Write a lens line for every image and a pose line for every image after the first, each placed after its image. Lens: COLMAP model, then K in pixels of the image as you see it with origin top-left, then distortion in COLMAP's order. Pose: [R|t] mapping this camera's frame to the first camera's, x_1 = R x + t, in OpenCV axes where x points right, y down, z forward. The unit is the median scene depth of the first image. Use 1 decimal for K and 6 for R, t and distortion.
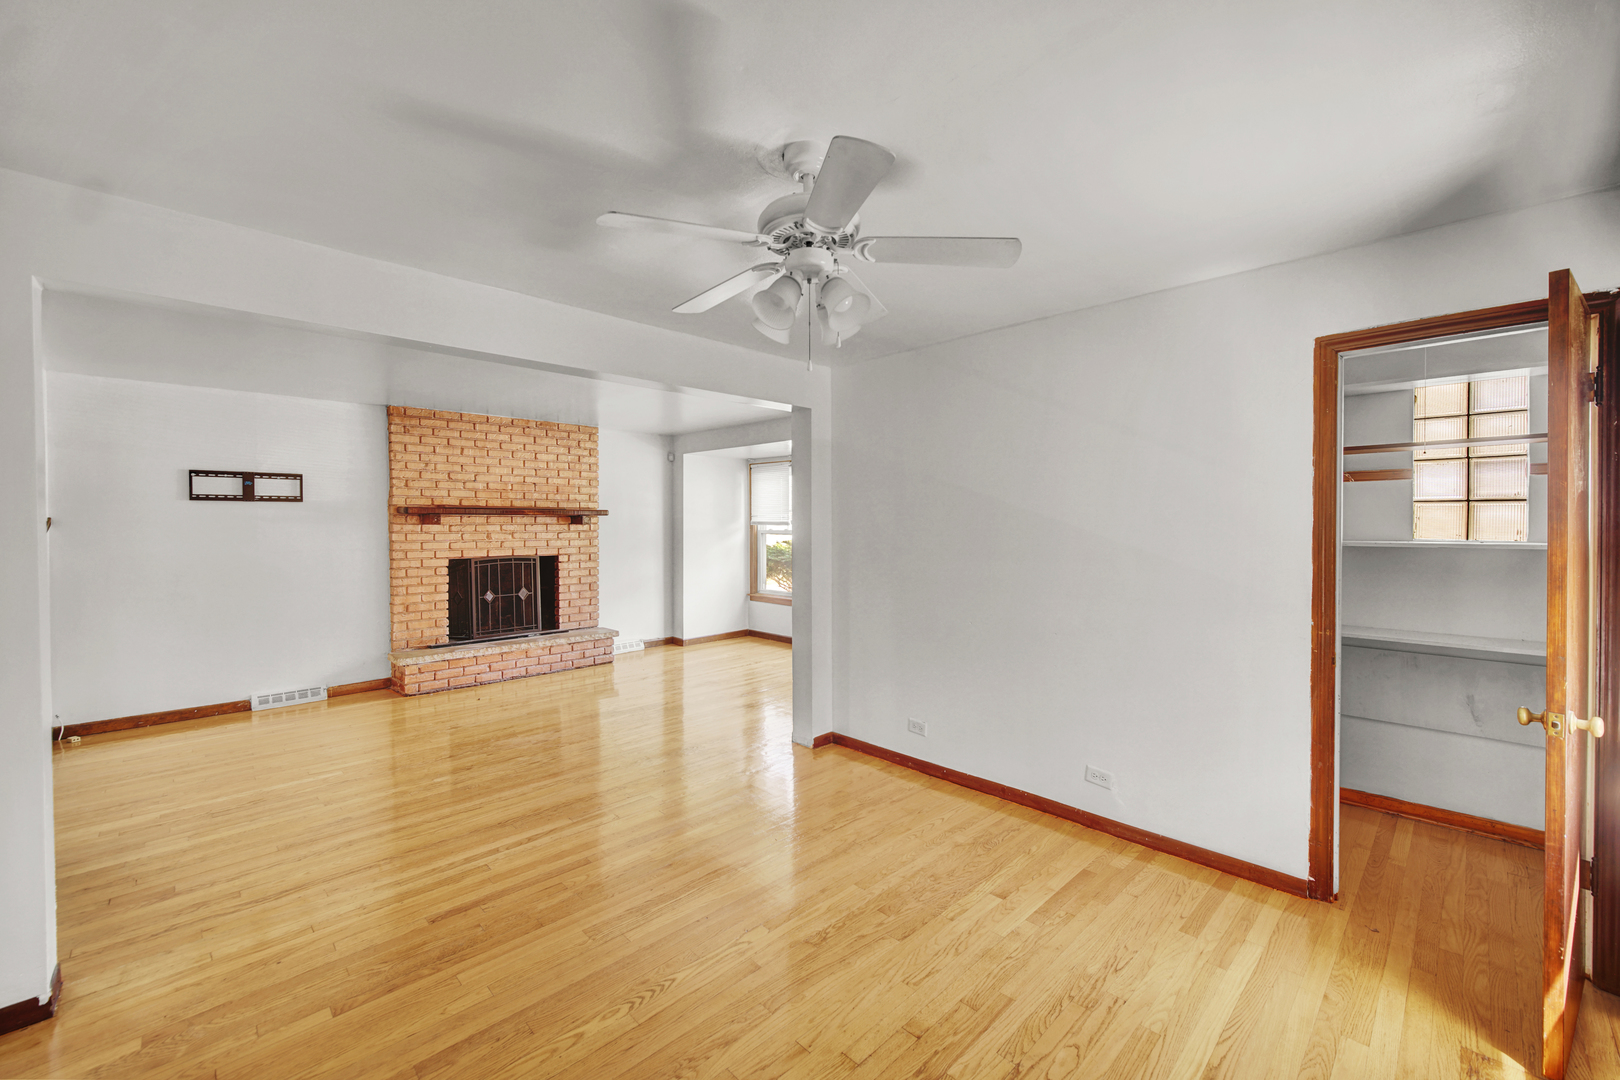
lens RADIAL K [[646.2, 0, 814.7], [0, 646.2, 530.4], [0, 0, 1]] dist [0.001388, 0.000159]
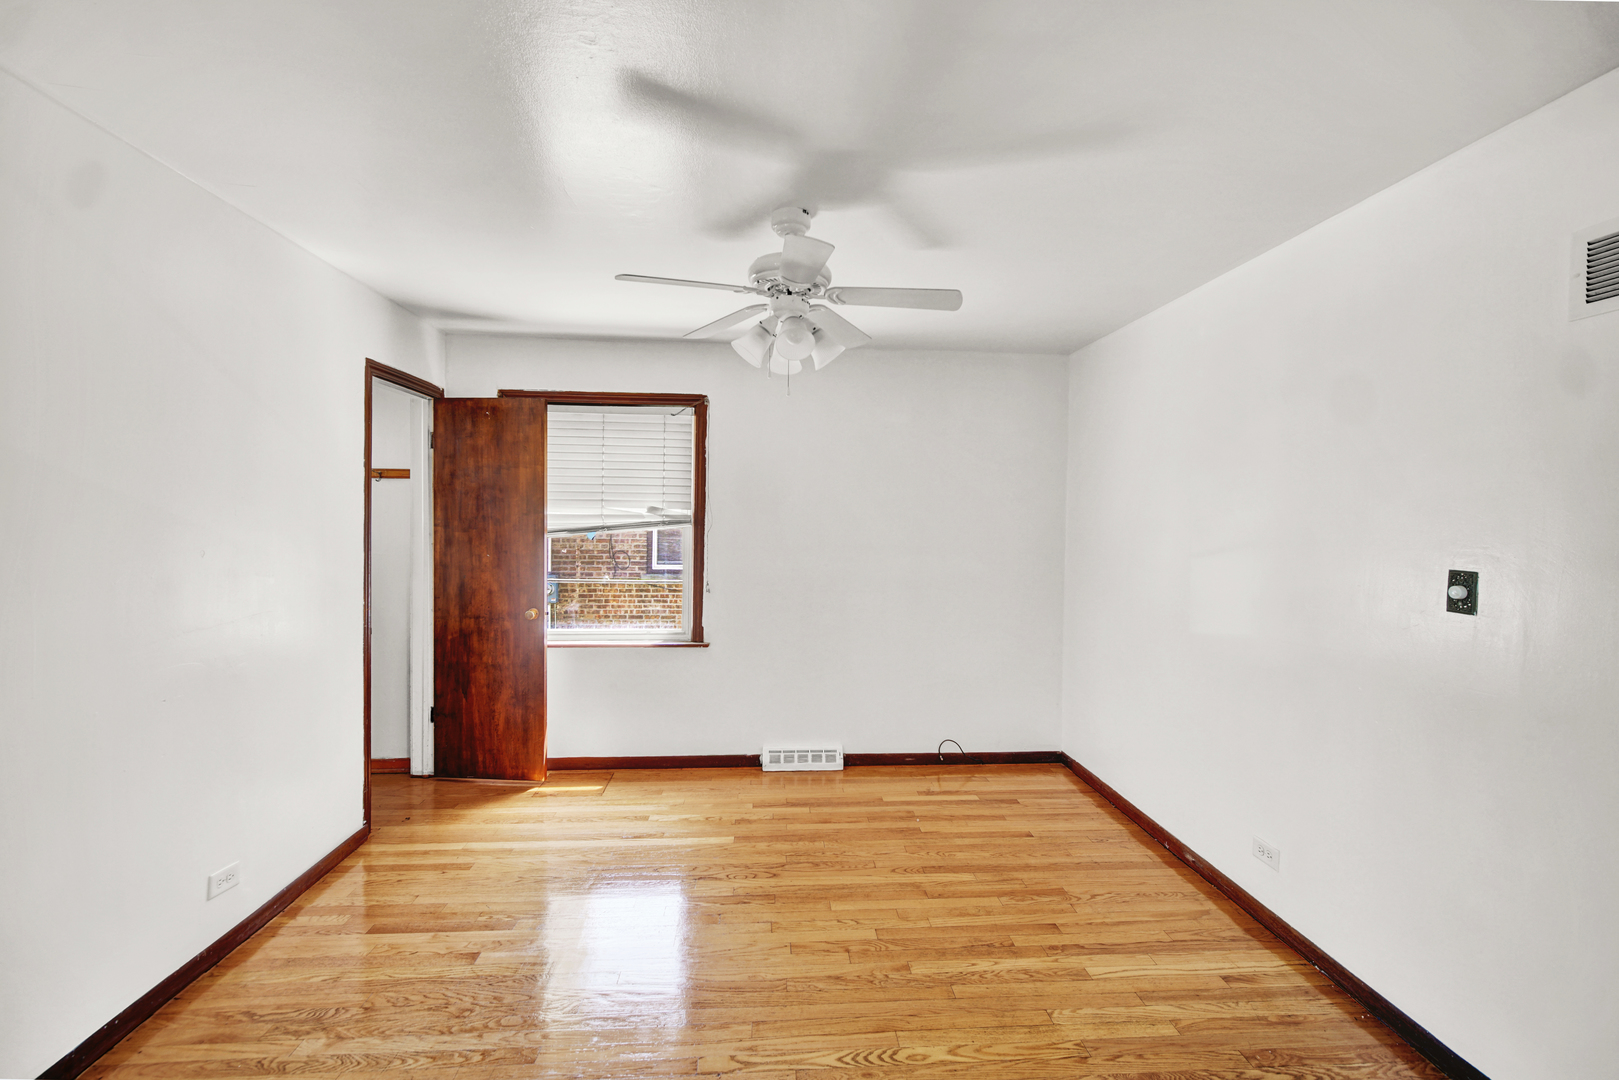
lens RADIAL K [[658.5, 0, 815.0], [0, 658.5, 530.1], [0, 0, 1]] dist [-0.001806, 0.000033]
pose [[-0.760549, -0.017593, 0.649042, -0.672364], [-0.002237, 0.999698, 0.024477, -0.019359], [-0.649276, 0.017164, -0.760359, 1.509002]]
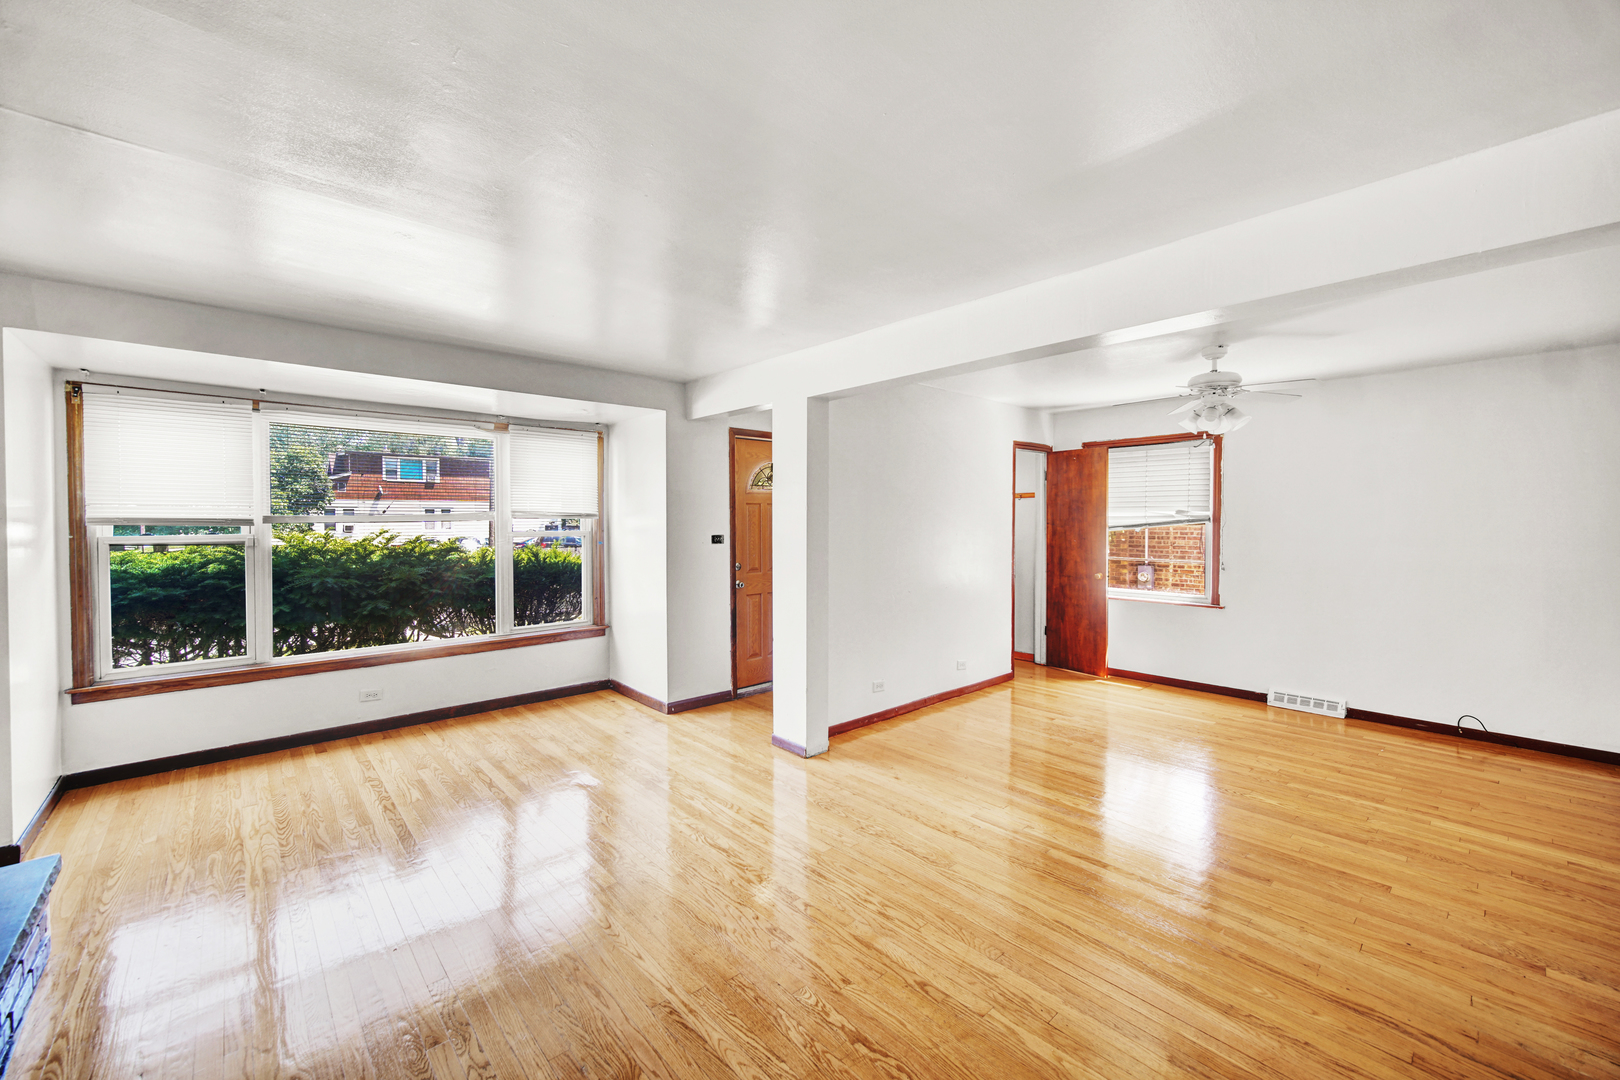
lens RADIAL K [[646.2, 0, 814.7], [0, 646.2, 530.4], [0, 0, 1]] dist [0.001388, 0.000159]
pose [[0.043216, -0.016129, 0.998936, -1.773305], [0.013676, 0.999786, 0.015551, -0.017568], [-0.998972, 0.012989, 0.043427, 1.777125]]
